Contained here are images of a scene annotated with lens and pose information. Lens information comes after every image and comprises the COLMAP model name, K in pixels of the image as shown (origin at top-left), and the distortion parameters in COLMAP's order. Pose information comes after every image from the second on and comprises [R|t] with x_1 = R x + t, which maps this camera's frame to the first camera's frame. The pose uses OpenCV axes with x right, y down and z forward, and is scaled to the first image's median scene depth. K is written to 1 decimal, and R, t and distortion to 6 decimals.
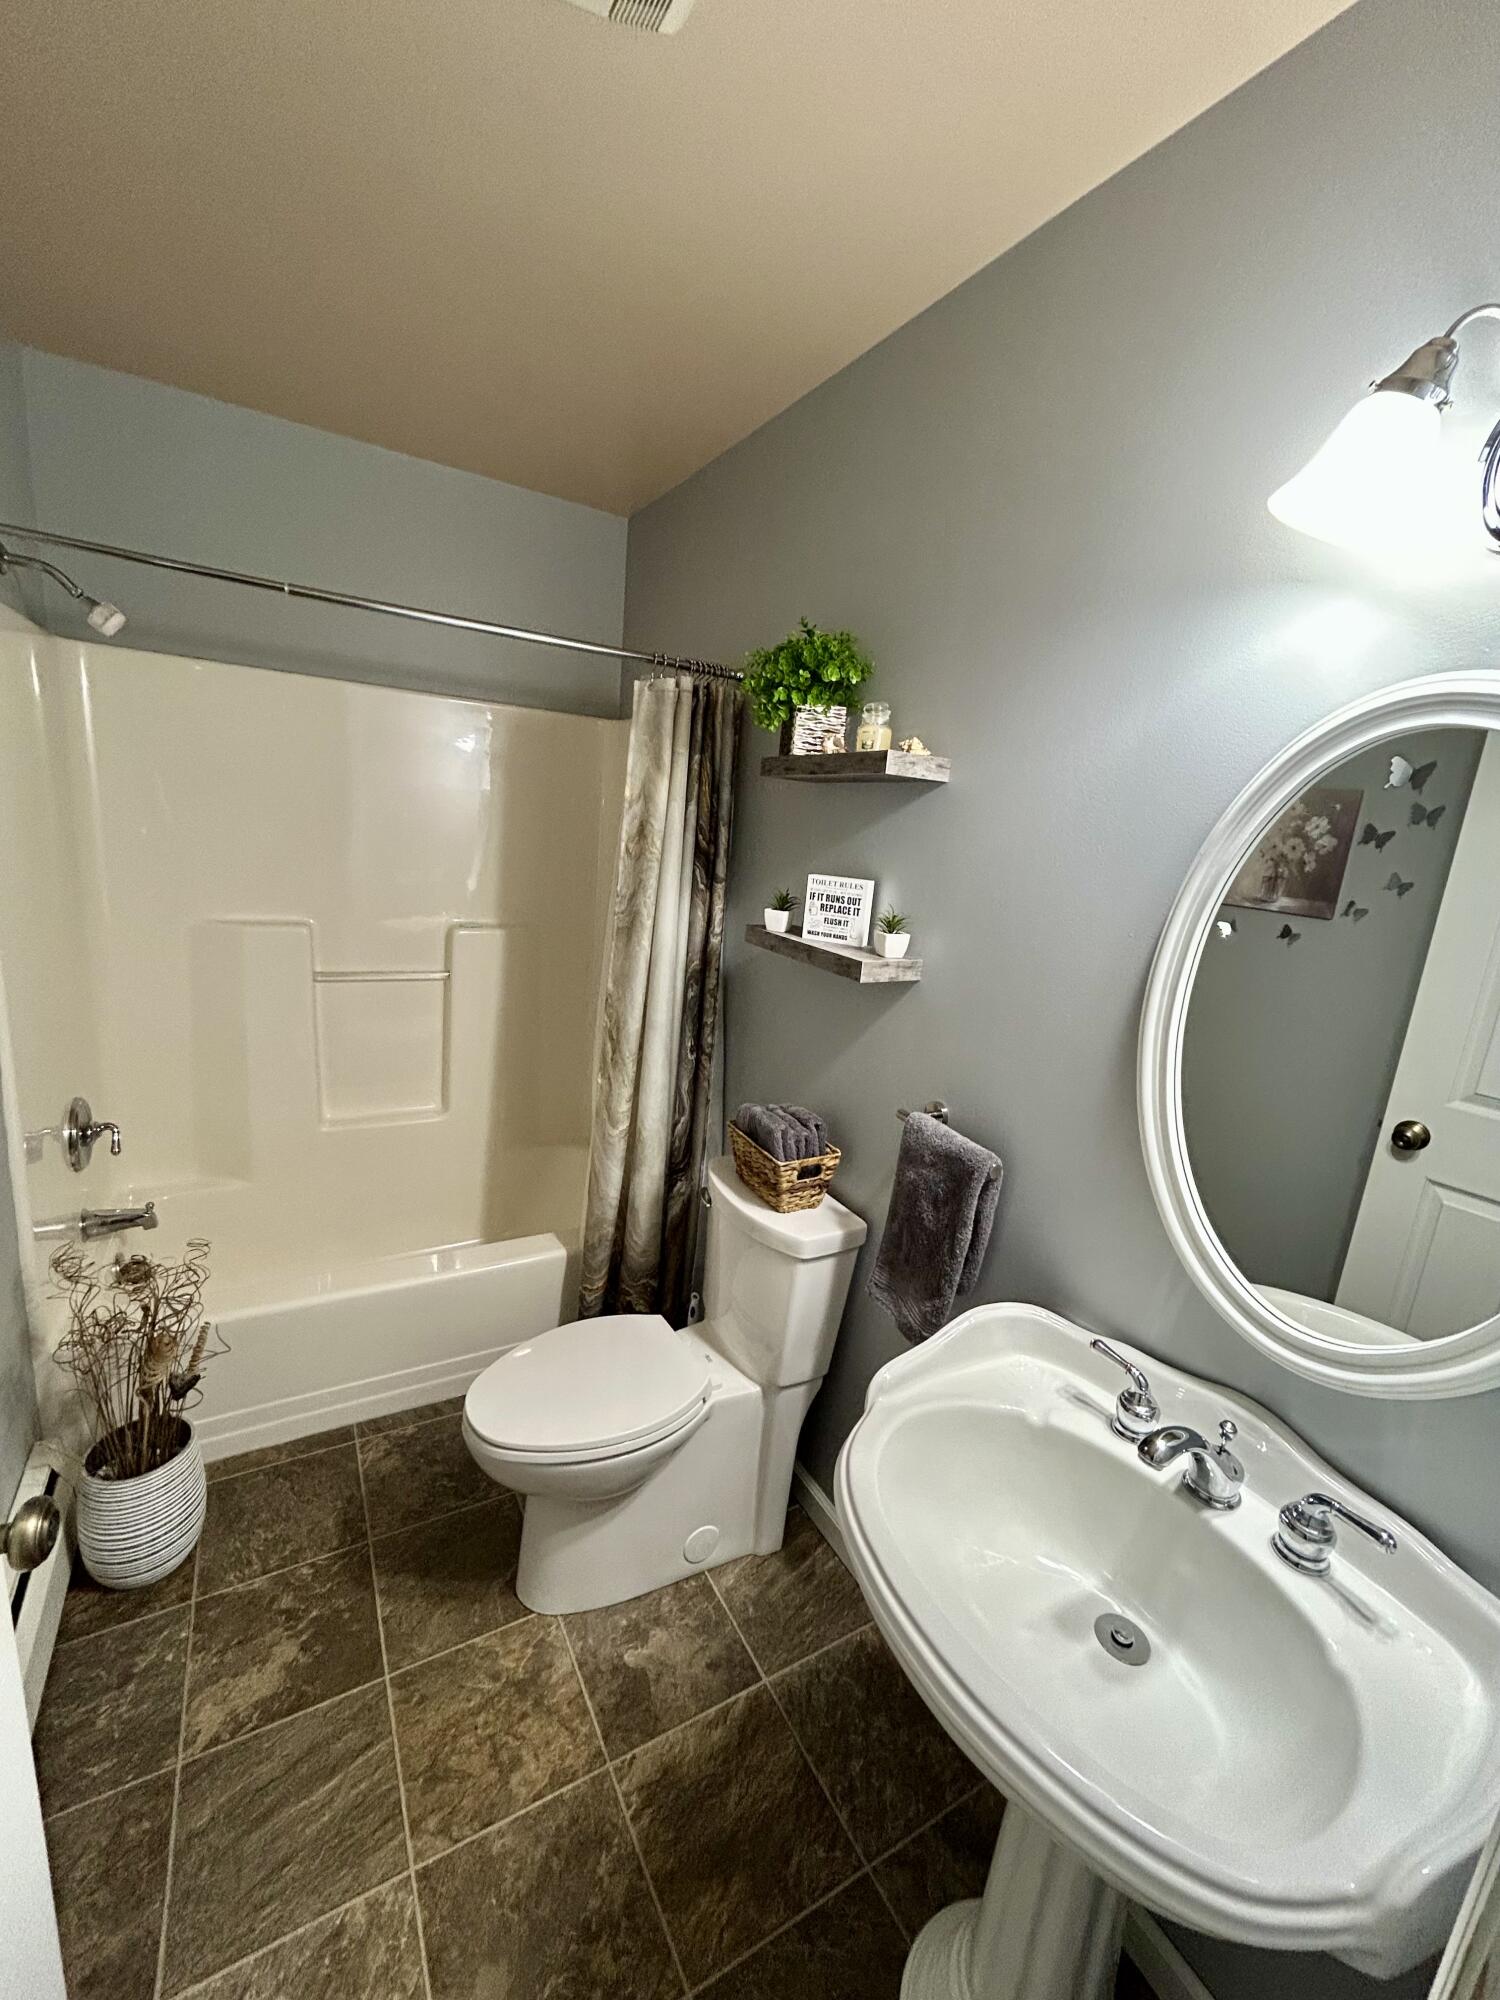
lens RADIAL K [[808.6, 0, 748.9], [0, 808.6, 1000.2], [0, 0, 1]] dist [0.001315, -0.001124]
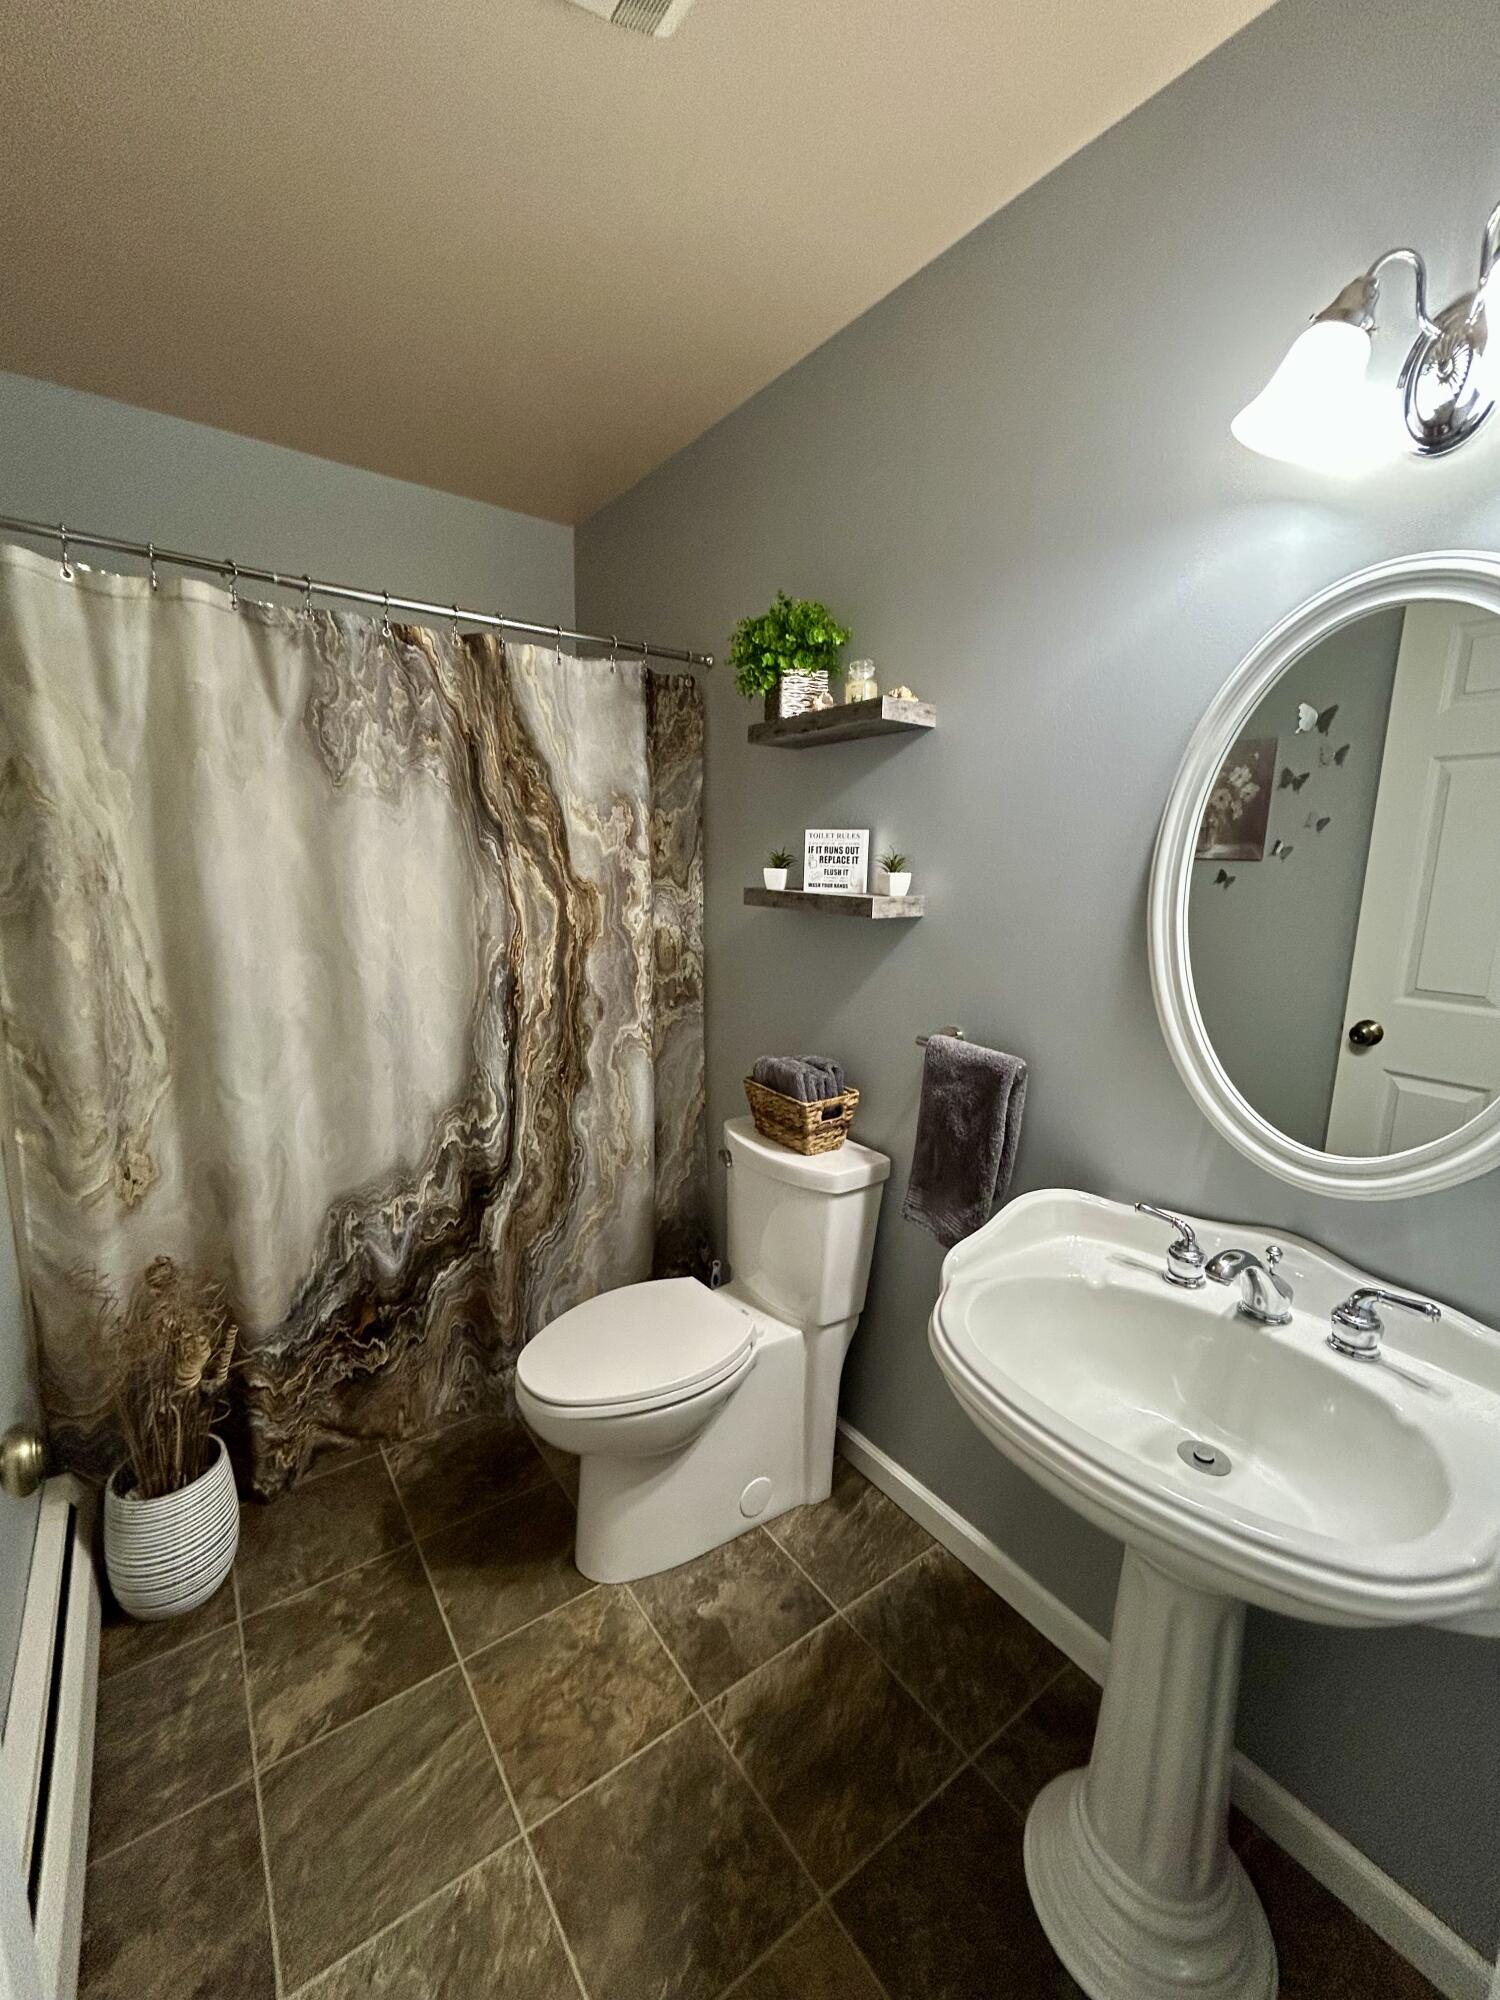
lens RADIAL K [[808.6, 0, 754.2], [0, 808.6, 996.3], [0, 0, 1]] dist [0.001315, -0.001124]
pose [[0.992553, -0.082107, 0.089978, -0.123317], [0.085655, 0.995664, -0.036296, 0.108955], [-0.086608, 0.043733, 0.995282, -0.035528]]
